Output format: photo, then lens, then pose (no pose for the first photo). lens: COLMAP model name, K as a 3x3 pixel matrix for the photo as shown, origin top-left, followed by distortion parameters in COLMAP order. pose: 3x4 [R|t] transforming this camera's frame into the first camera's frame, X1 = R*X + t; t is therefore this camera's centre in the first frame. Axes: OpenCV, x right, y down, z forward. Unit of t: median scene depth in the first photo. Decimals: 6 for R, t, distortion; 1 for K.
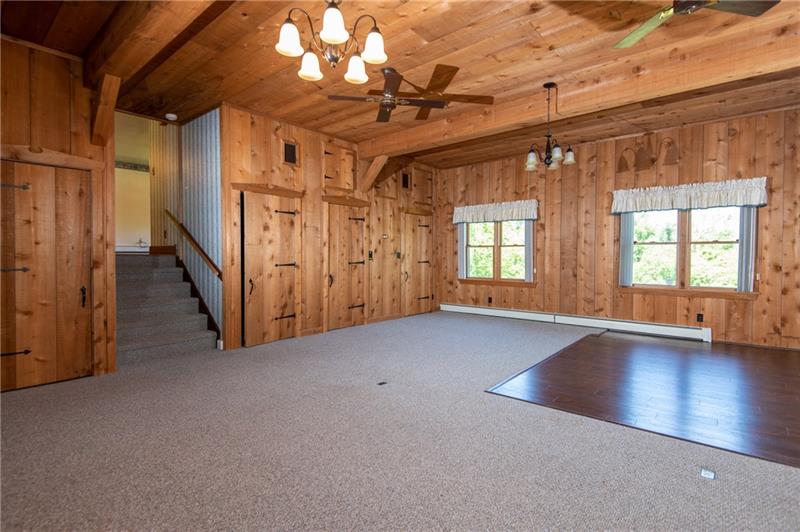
lens RADIAL K [[391.0, 0, 400.0], [0, 391.0, 264.8], [0, 0, 1]] dist [-0.001903, -0.000165]
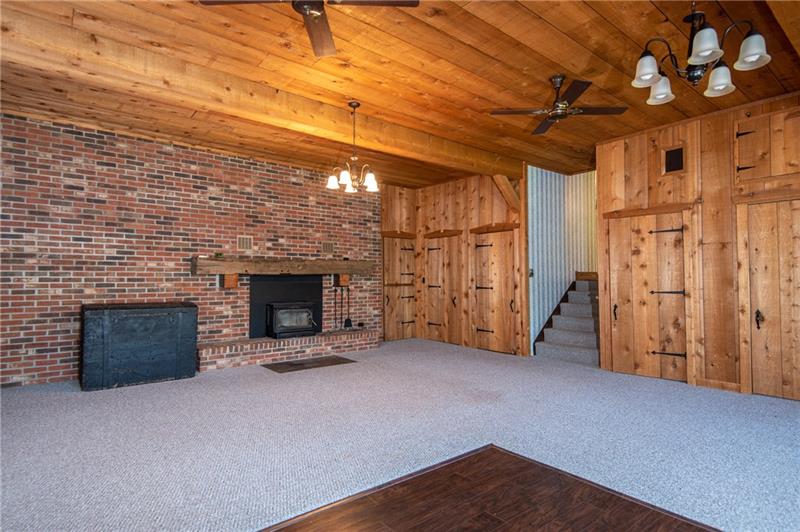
lens RADIAL K [[418.8, 0, 399.6], [0, 418.8, 267.2], [0, 0, 1]] dist [0.000690, 0.000106]
pose [[-0.202382, -0.026225, -0.978956, 0.744908], [-0.018757, 0.999562, -0.022899, -0.023486], [0.979127, 0.013728, -0.202785, 0.632235]]
